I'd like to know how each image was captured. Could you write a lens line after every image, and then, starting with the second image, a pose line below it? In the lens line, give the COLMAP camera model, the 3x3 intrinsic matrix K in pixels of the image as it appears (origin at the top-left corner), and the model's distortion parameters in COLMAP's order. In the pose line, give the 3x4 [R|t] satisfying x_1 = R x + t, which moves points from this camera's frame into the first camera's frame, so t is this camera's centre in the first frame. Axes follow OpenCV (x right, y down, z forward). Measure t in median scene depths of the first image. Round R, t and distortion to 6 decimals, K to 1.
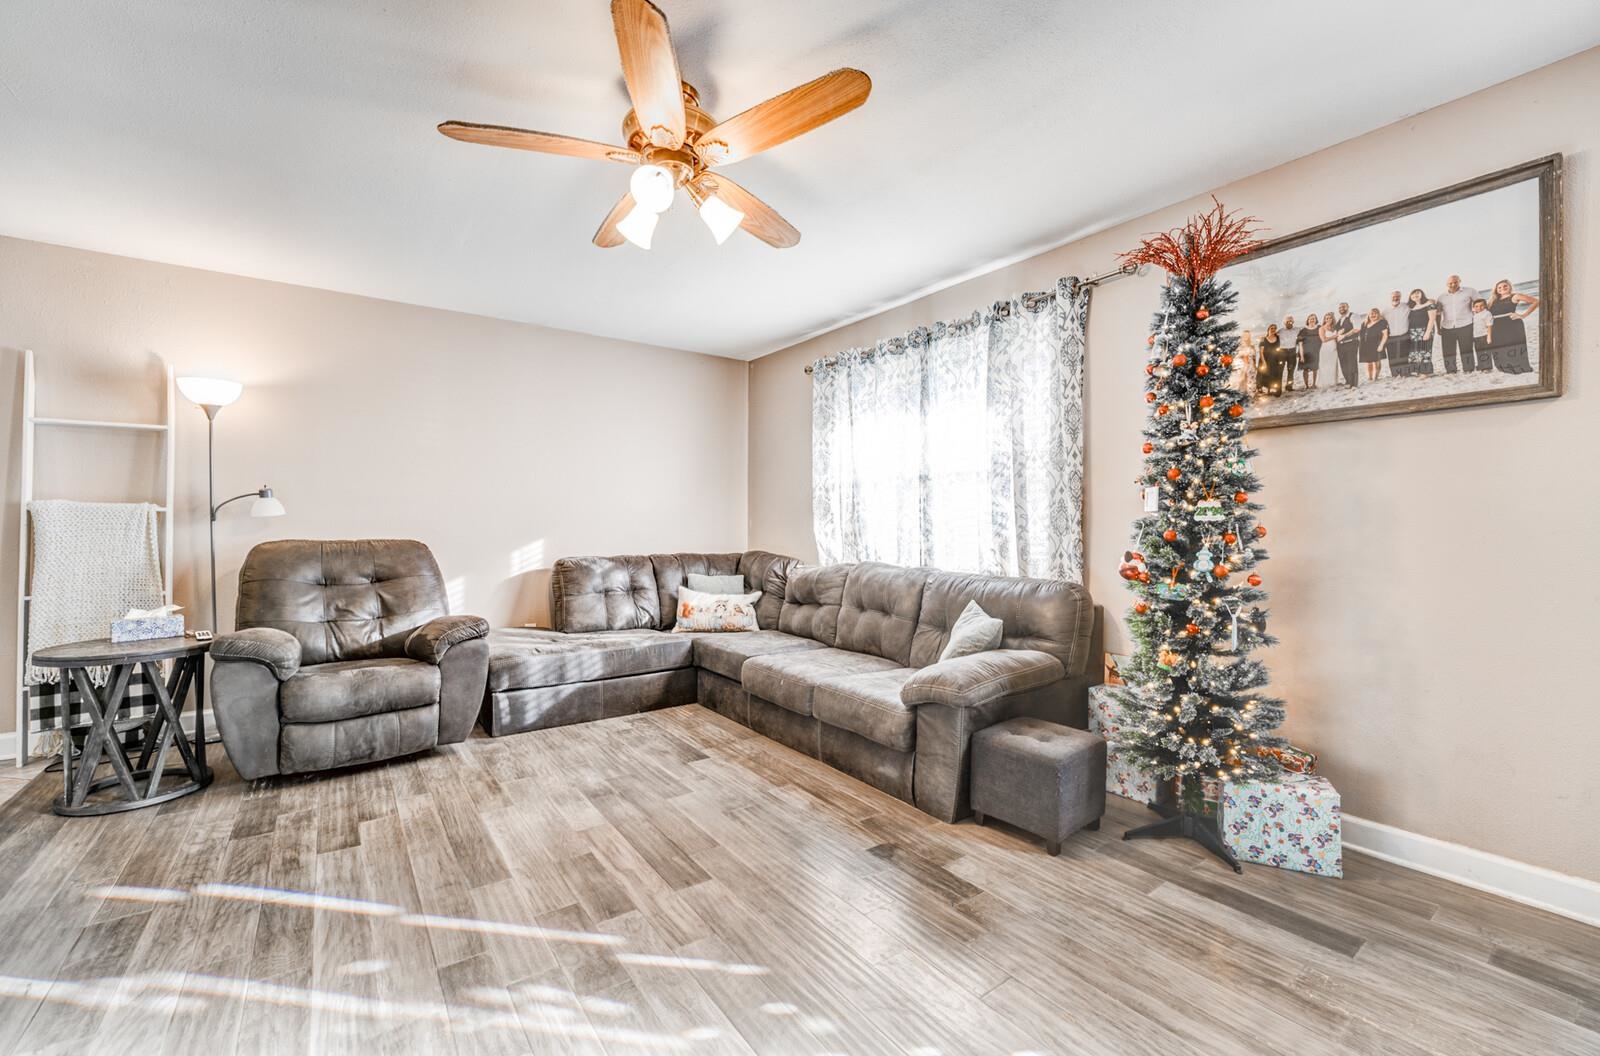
lens RADIAL K [[658.5, 0, 800.0], [0, 658.5, 528.0], [0, 0, 1]] dist [-0.000977, -0.000085]
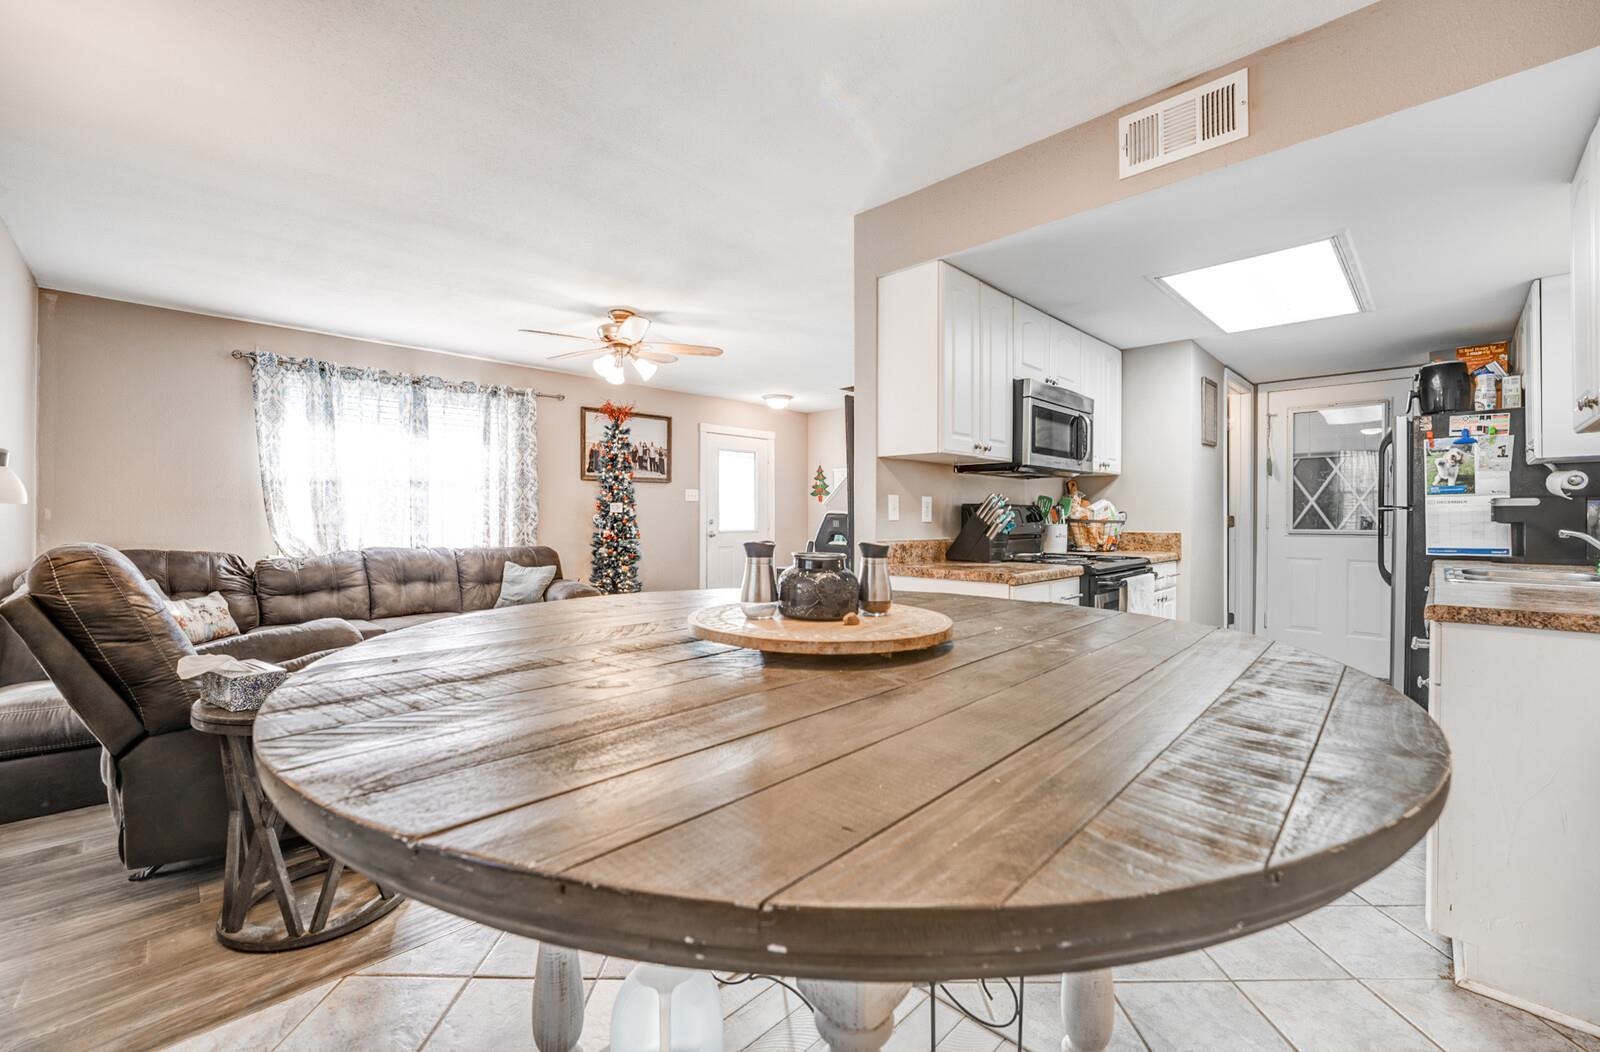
lens RADIAL K [[650.9, 0, 801.3], [0, 650.9, 519.1], [0, 0, 1]] dist [-0.025485, 0.005334]
pose [[-0.152407, -0.003824, 0.988310, -2.169271], [0.003527, 0.999984, 0.004413, -0.008374], [-0.988312, 0.004158, -0.152391, 0.710791]]
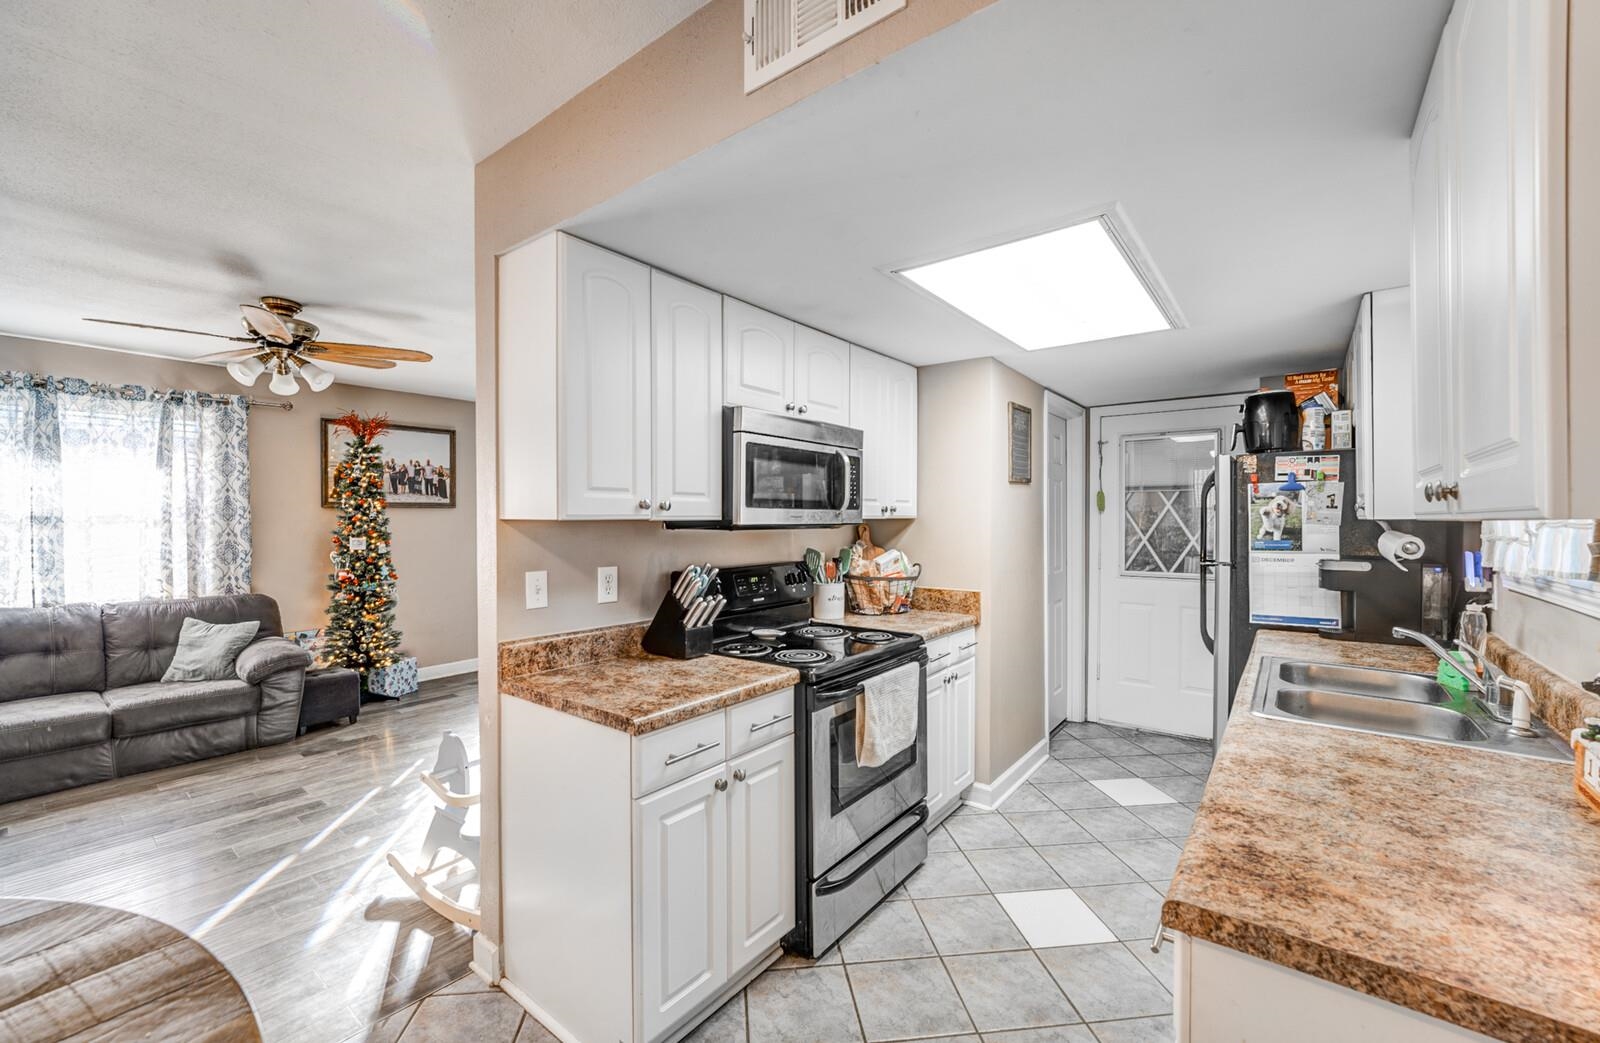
lens RADIAL K [[641.6, 0, 800.0], [0, 641.6, 521.5], [0, 0, 1]] dist [-0.019404, 0.004691]
pose [[-0.273850, -0.003776, 0.961765, -1.868527], [0.005794, 0.999968, 0.005576, -0.122443], [-0.961755, 0.007099, -0.273819, 0.220915]]
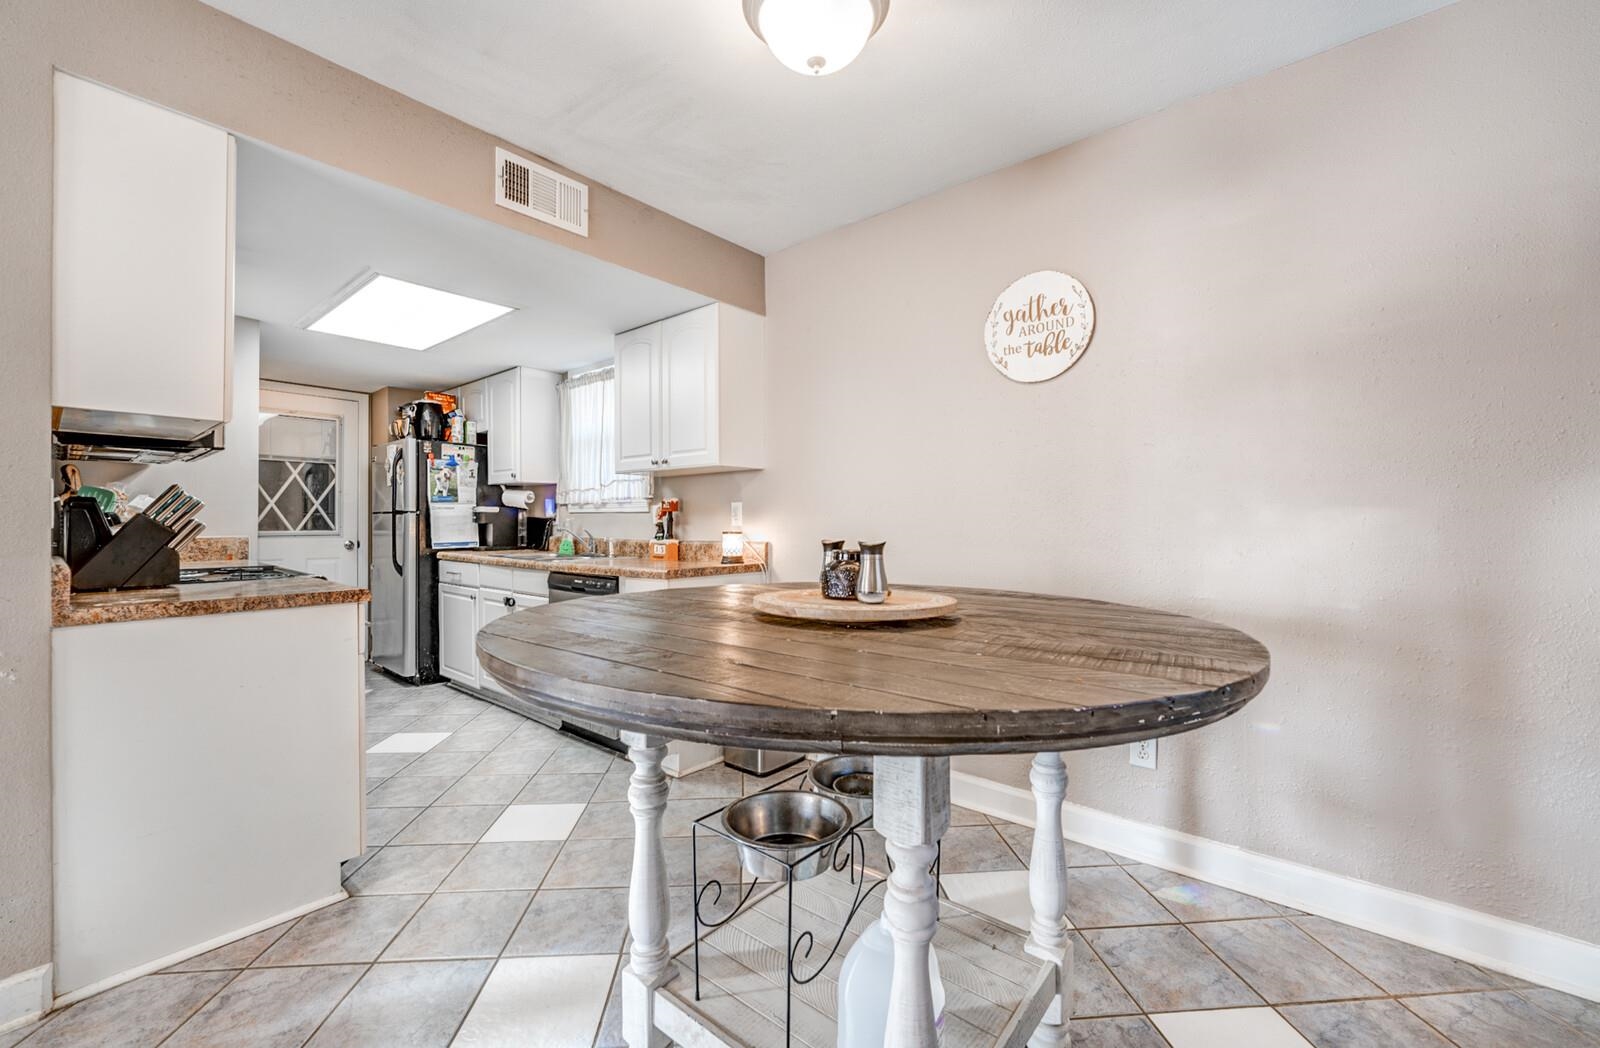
lens RADIAL K [[641.6, 0, 800.0], [0, 641.6, 524.0], [0, 0, 1]] dist [-0.019404, 0.004691]
pose [[-0.971253, -0.000764, -0.238049, -1.538393], [-0.003401, 0.999937, 0.010665, -0.012148], [0.238026, 0.011168, -0.971195, 1.181436]]
